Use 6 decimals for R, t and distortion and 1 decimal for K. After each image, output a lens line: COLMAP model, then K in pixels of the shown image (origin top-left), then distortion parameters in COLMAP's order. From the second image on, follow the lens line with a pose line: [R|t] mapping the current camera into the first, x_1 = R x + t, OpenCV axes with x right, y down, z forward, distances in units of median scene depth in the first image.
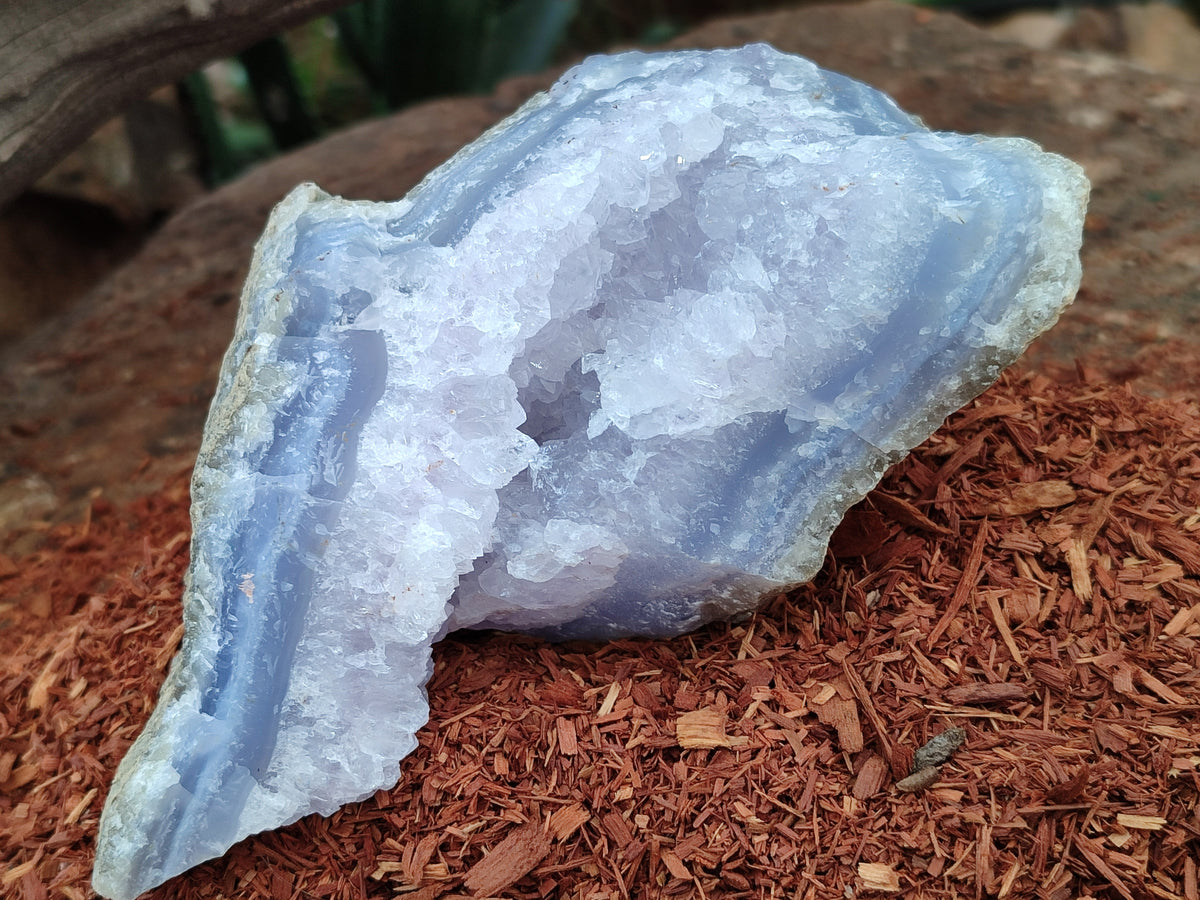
lens RADIAL K [[1875.8, 0, 600.0], [0, 1875.8, 450.0], [0, 0, 1]] dist [0.285741, -2.260421]
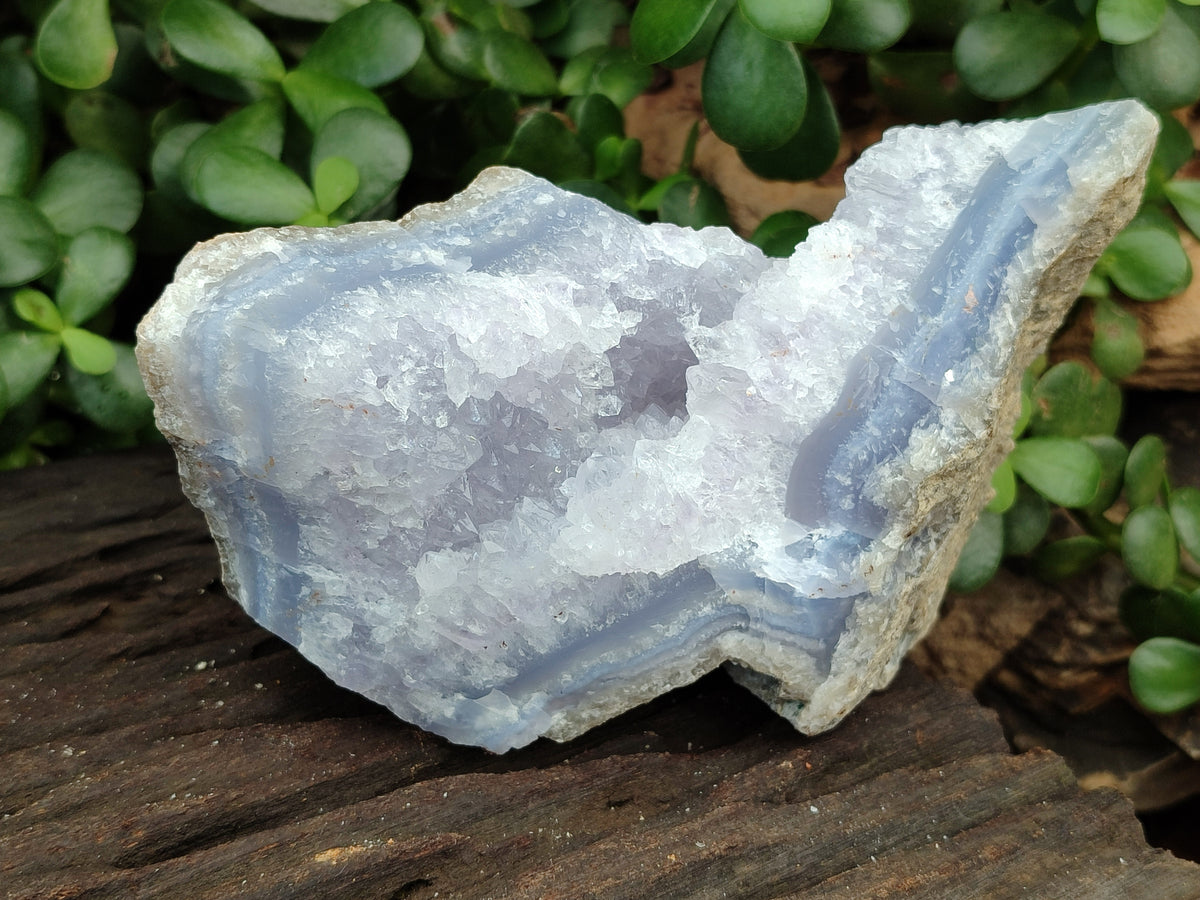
lens RADIAL K [[1875.8, 0, 600.0], [0, 1875.8, 450.0], [0, 0, 1]] dist [0.285741, -2.260421]
pose [[-0.944022, -0.320597, 0.077722, -0.092865], [0.323680, -0.854719, 0.405815, -0.526295], [-0.063672, 0.408256, 0.910644, 0.024203]]
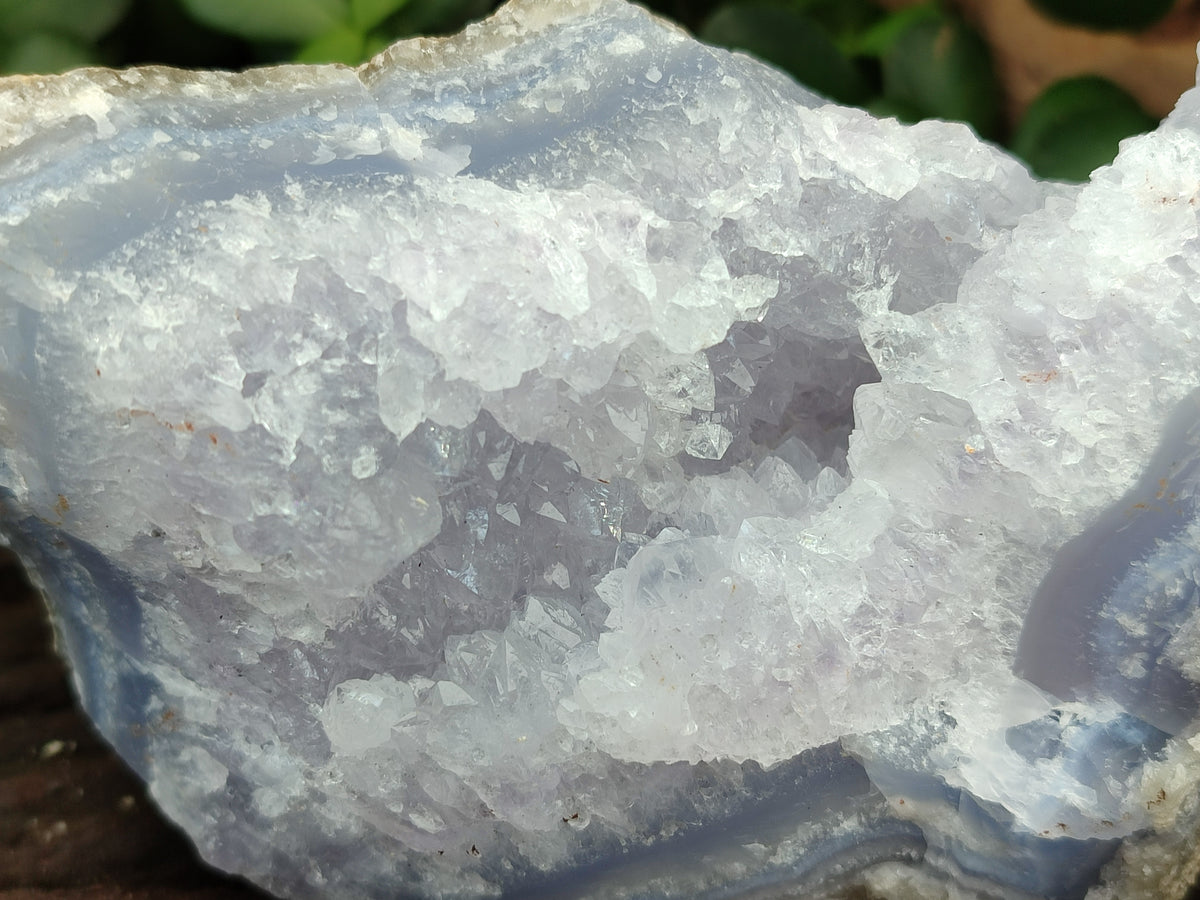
lens RADIAL K [[1820.9, 0, 599.0], [0, 1820.9, 464.4], [0, 0, 1]] dist [0.230342, -1.752567]
pose [[-0.890462, -0.423828, 0.165674, -0.072873], [0.453712, -0.854882, 0.251640, -0.219764], [0.034979, 0.299244, 0.953535, 0.468222]]
